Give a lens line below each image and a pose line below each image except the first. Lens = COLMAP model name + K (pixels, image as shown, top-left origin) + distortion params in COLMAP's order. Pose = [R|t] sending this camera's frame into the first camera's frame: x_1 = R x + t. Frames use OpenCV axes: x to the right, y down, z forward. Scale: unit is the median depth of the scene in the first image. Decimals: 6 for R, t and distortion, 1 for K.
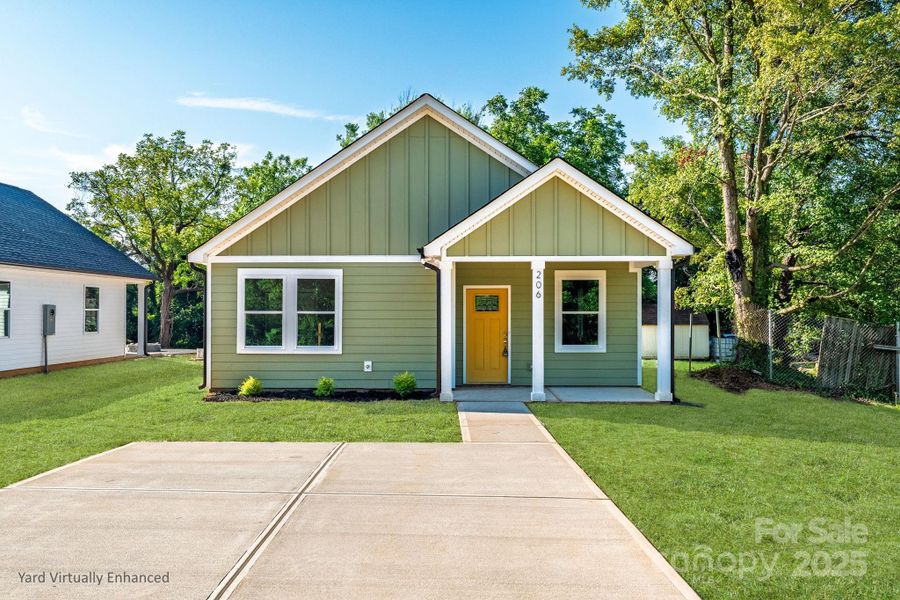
lens RADIAL K [[416.4, 0, 449.2], [0, 416.4, 296.9], [0, 0, 1]] dist [-0.000352, -0.000010]
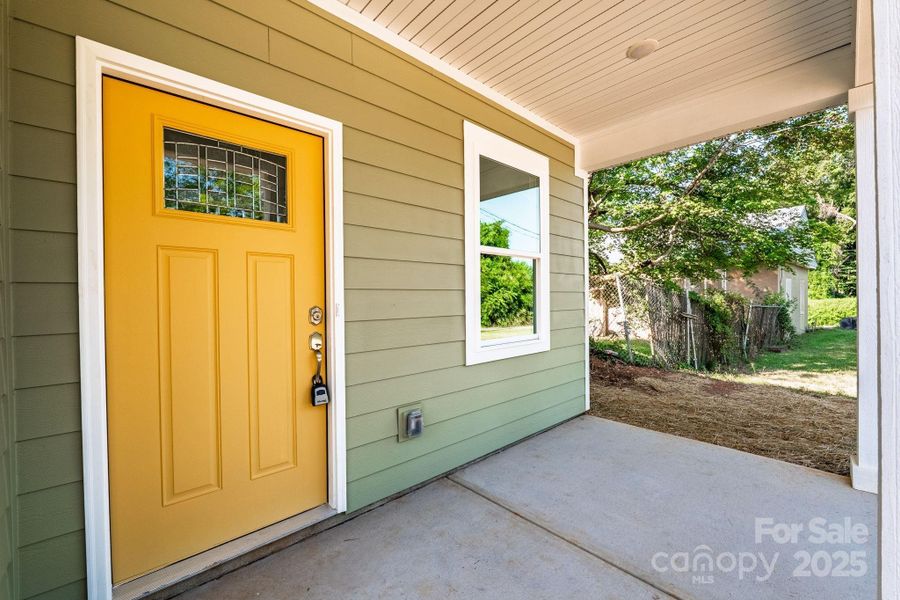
lens RADIAL K [[369.9, 0, 450.0], [0, 369.9, 300.0], [0, 0, 1]] dist [-0.000414, -0.000045]
pose [[0.743571, -0.011288, 0.668562, 0.044646], [0.005084, 0.999924, 0.011228, 0.077540], [-0.668638, -0.004950, 0.743572, 0.785858]]
